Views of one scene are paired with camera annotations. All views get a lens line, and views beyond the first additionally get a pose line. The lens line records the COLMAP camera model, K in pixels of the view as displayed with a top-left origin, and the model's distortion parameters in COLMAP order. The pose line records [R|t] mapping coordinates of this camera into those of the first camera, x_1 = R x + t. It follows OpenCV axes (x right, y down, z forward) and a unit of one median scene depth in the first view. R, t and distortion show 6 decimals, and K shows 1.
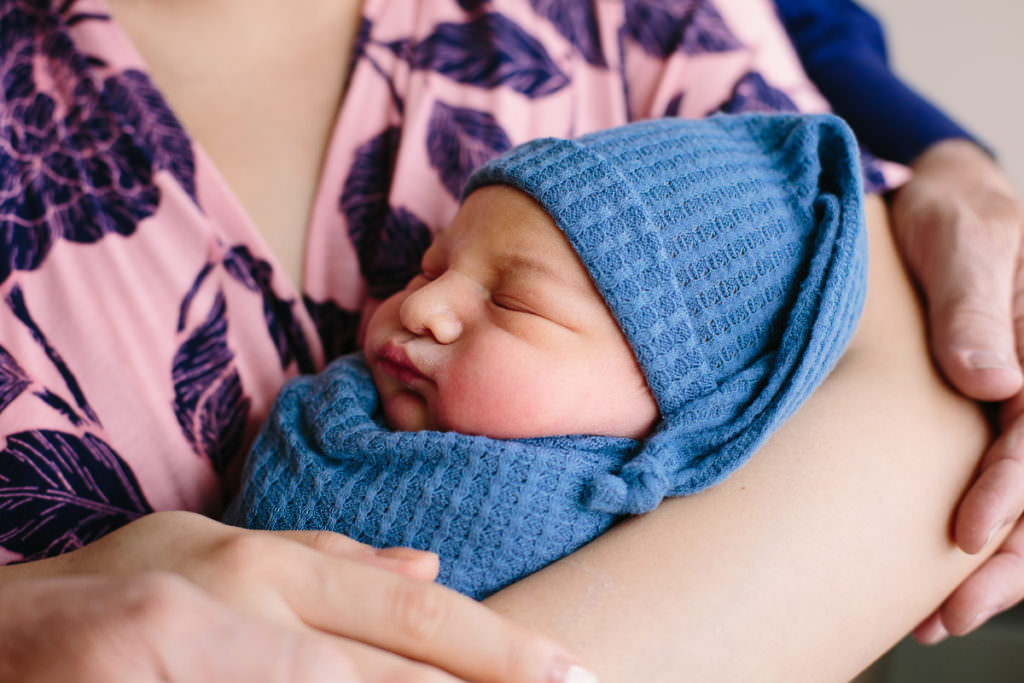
lens RADIAL K [[1676.4, 0, 512.0], [0, 1676.4, 341.5], [0, 0, 1]] dist [-0.132967, -0.266689]
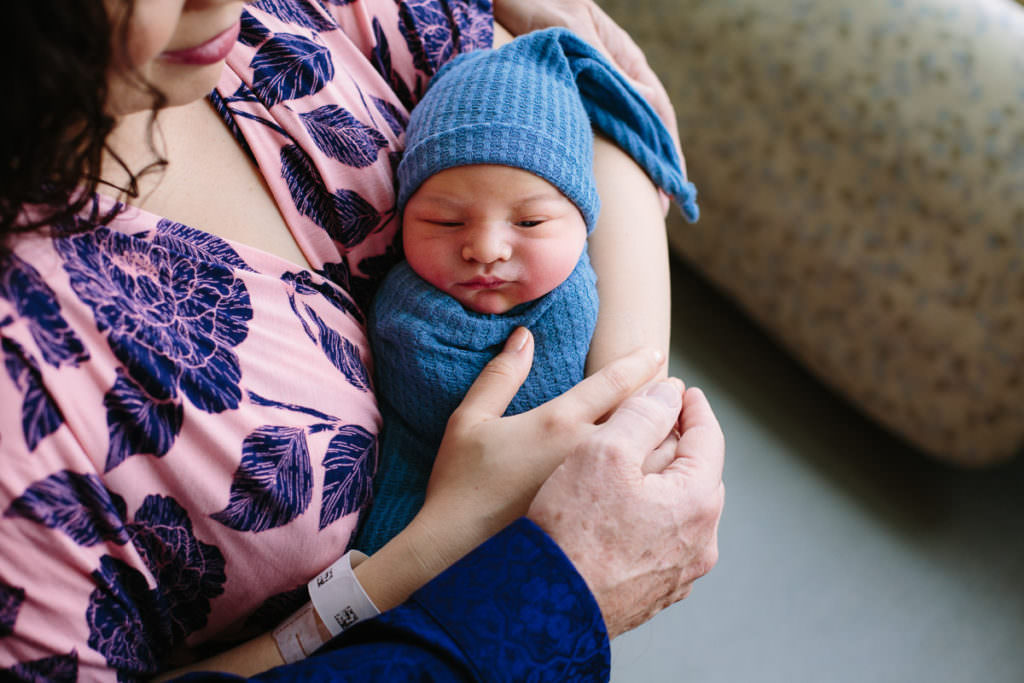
lens RADIAL K [[1676.4, 0, 512.0], [0, 1676.4, 341.5], [0, 0, 1]] dist [-0.132967, -0.266689]
pose [[0.542613, -0.647581, 0.534986, -0.933272], [0.285922, 0.741262, 0.607272, -0.905388], [-0.789822, -0.176550, 0.587376, -0.082490]]
